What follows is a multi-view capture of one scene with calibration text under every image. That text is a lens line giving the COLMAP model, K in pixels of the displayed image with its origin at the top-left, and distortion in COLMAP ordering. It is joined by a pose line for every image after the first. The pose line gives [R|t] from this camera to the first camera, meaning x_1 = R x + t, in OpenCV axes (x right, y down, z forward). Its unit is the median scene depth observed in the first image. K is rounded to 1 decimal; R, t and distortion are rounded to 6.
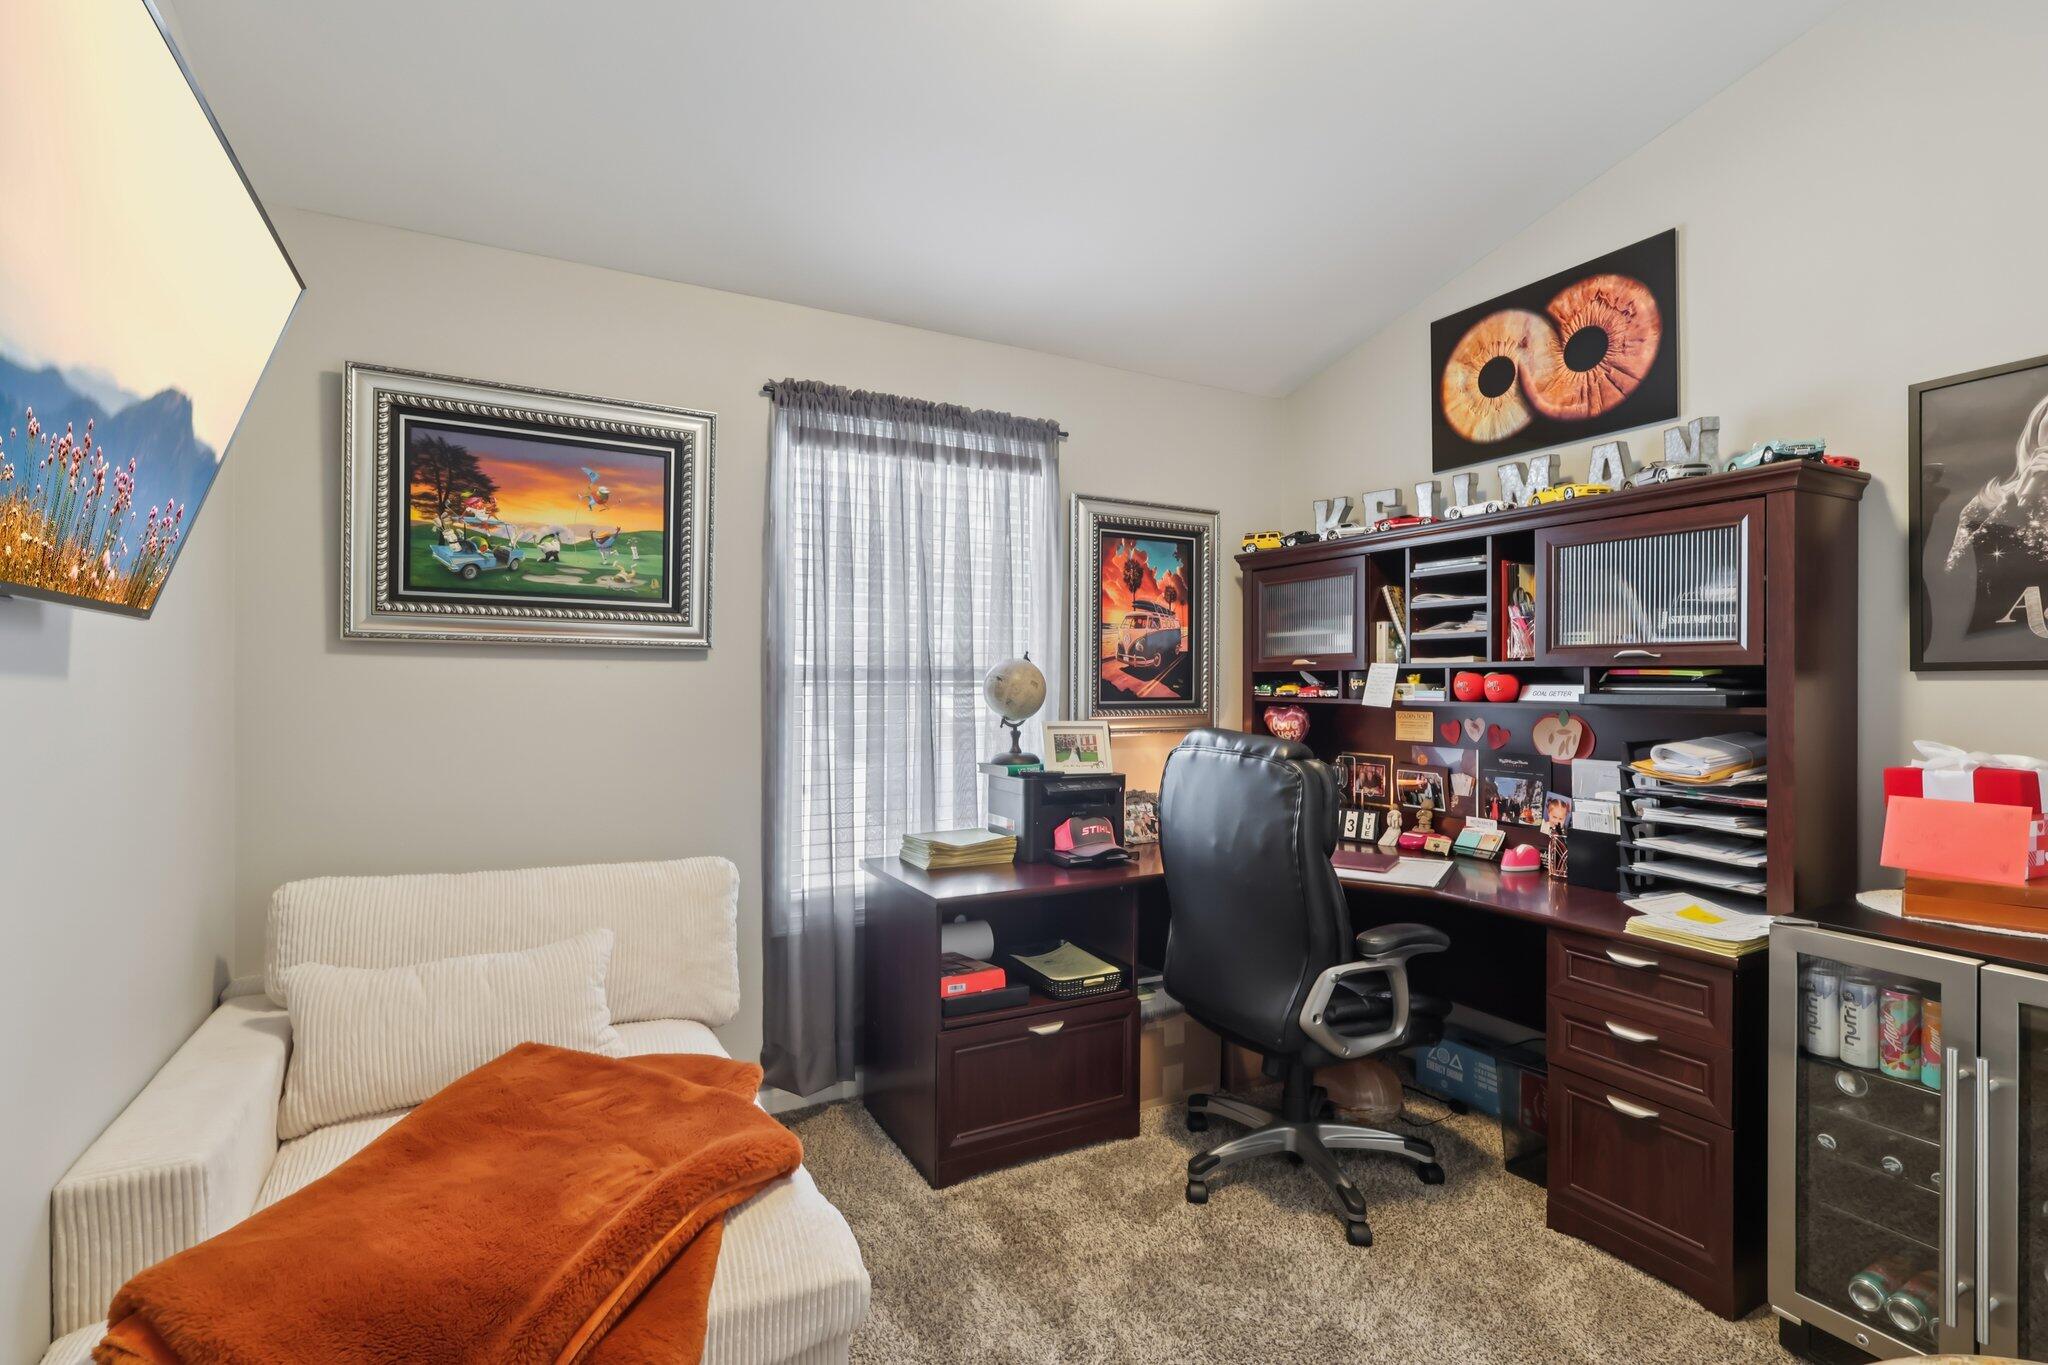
lens RADIAL K [[949.5, 0, 1023.9], [0, 949.5, 685.1], [0, 0, 1]] dist [-0.002658, 0.000328]
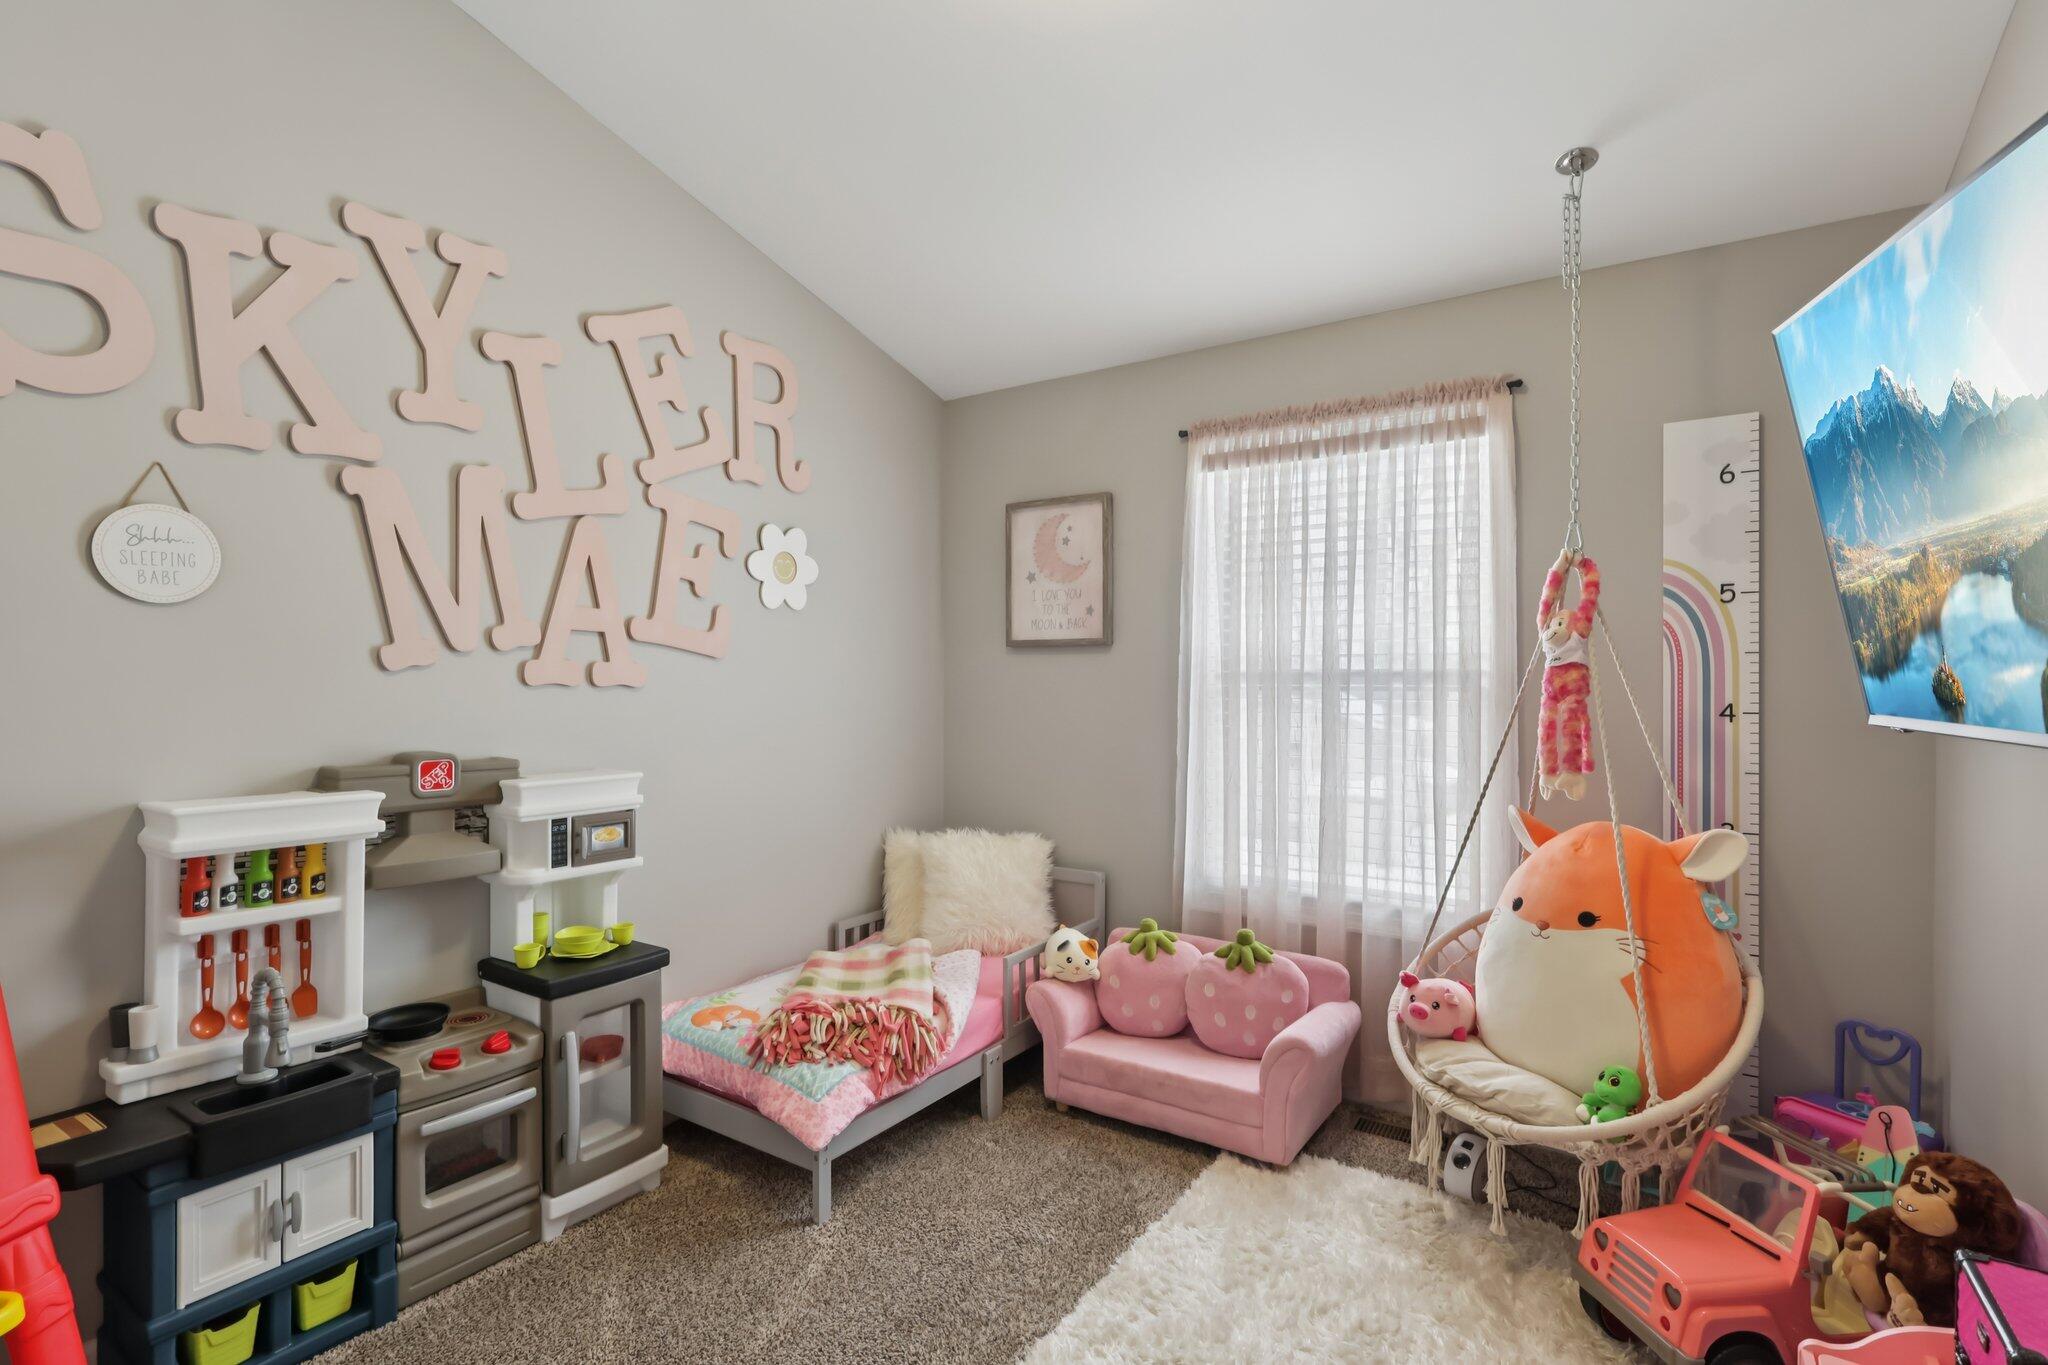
lens RADIAL K [[949.5, 0, 1015.9], [0, 949.5, 693.2], [0, 0, 1]] dist [-0.002658, 0.000328]
pose [[0.461542, -0.005442, -0.887101, 0.549955], [-0.004124, 0.999957, -0.008280, 0.006379], [0.887109, 0.007480, 0.461500, 0.277730]]
